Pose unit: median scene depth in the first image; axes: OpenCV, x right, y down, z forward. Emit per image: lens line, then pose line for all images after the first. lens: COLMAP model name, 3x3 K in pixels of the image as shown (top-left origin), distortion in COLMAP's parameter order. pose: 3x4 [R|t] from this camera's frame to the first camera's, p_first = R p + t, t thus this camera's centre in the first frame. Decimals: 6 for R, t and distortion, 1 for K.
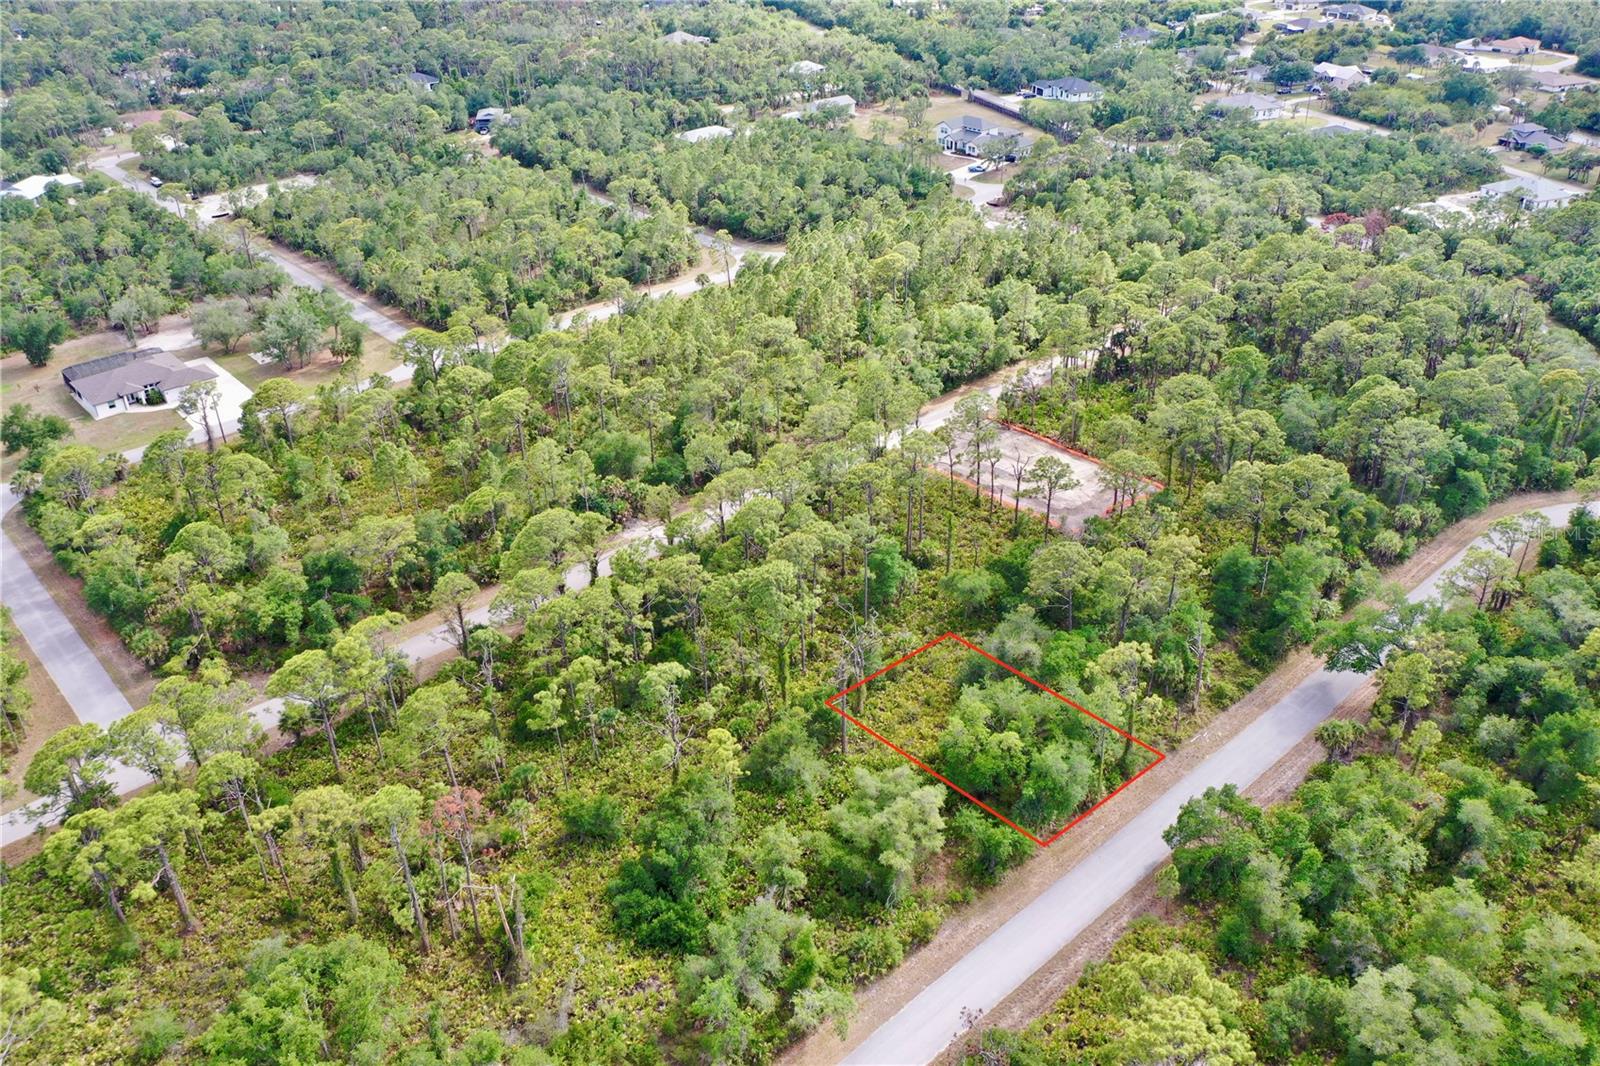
lens RADIAL K [[1291.5, 0, 800.0], [0, 1291.5, 533.0], [0, 0, 1]] dist [-0.000257, -0.011599]
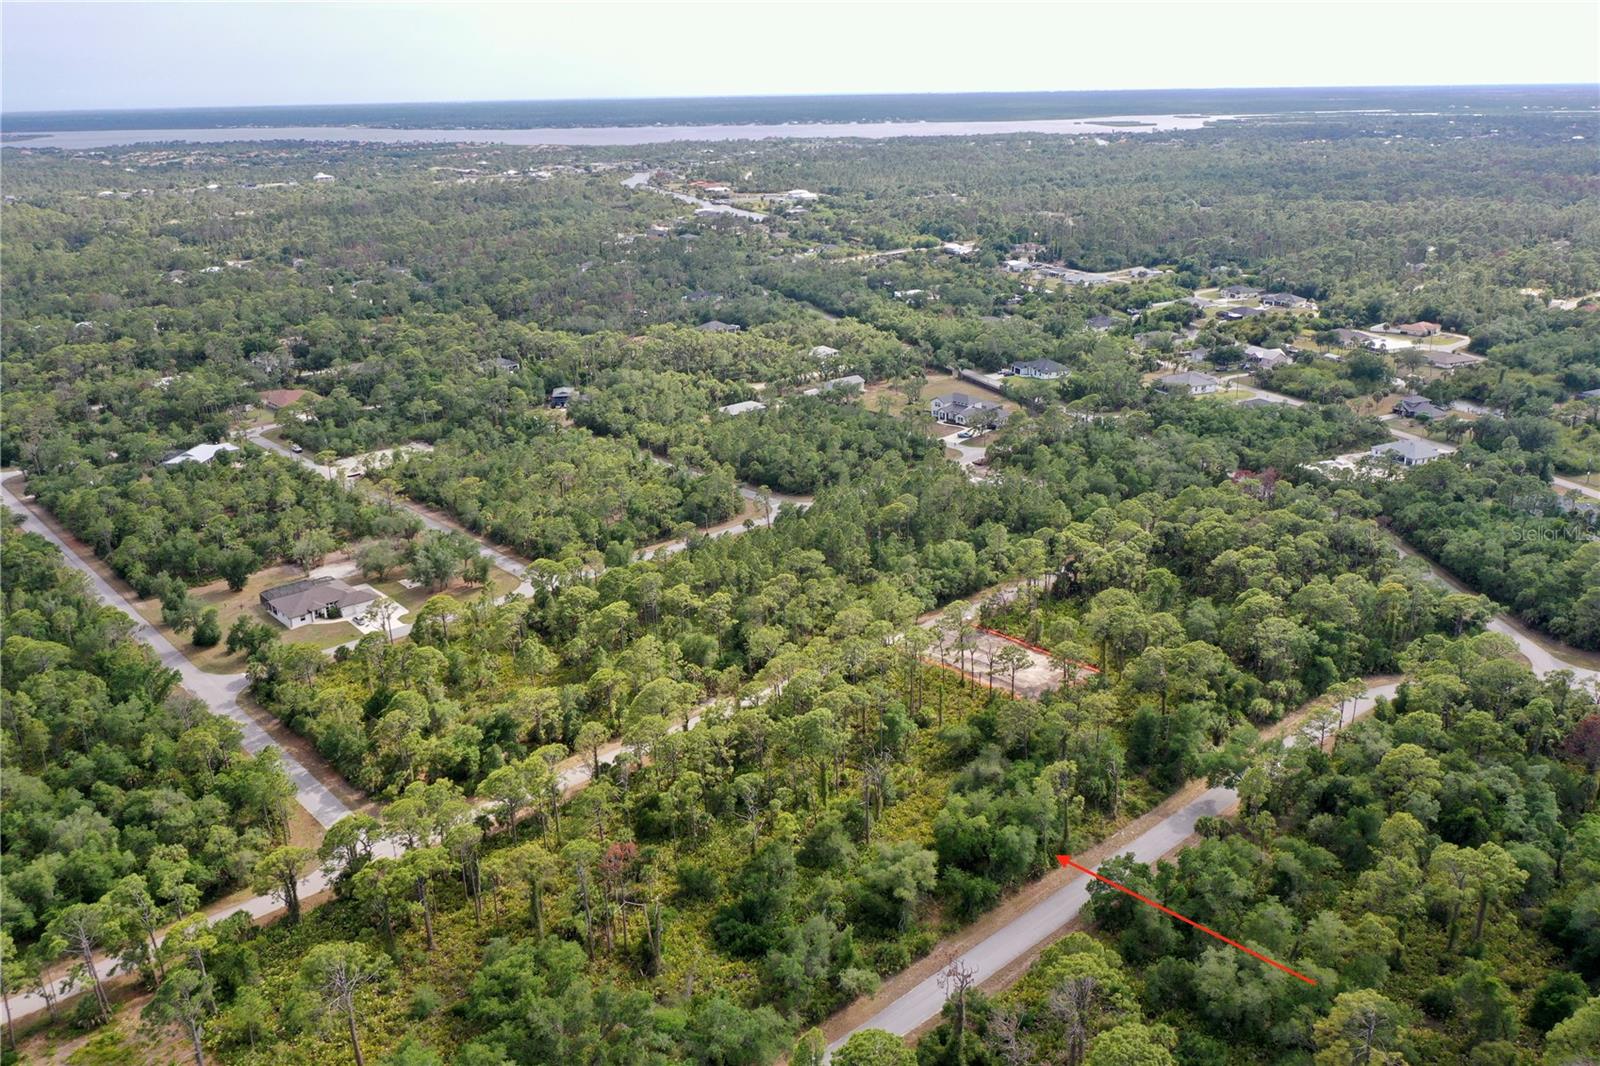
lens RADIAL K [[1291.5, 0, 800.0], [0, 1291.5, 533.0], [0, 0, 1]] dist [-0.000257, -0.011599]
pose [[0.999972, -0.004325, -0.006098, -0.019600], [0.003091, 0.981891, -0.189422, 0.064934], [0.006807, 0.189398, 0.981877, -0.296722]]
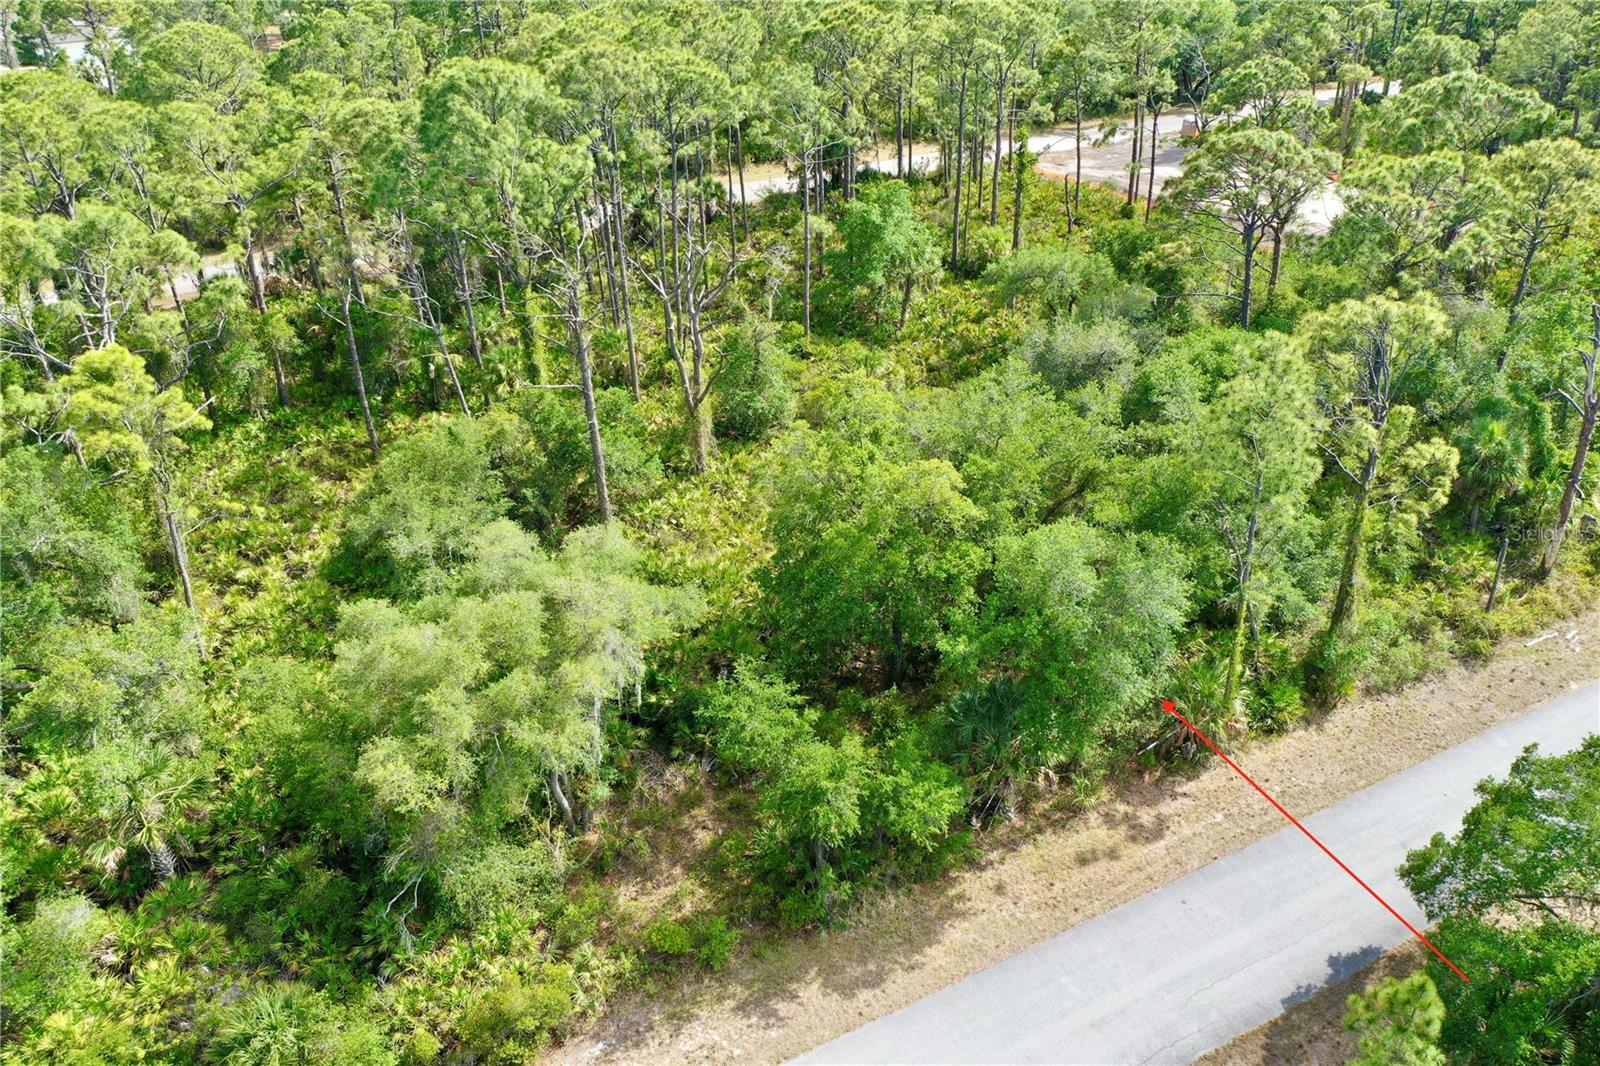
lens RADIAL K [[1291.5, 0, 800.0], [0, 1291.5, 533.0], [0, 0, 1]] dist [-0.000257, -0.011599]
pose [[0.970050, 0.127815, -0.206557, 0.112002], [-0.126659, 0.991767, 0.018867, 0.096092], [0.207268, 0.007860, 0.978253, 0.385449]]
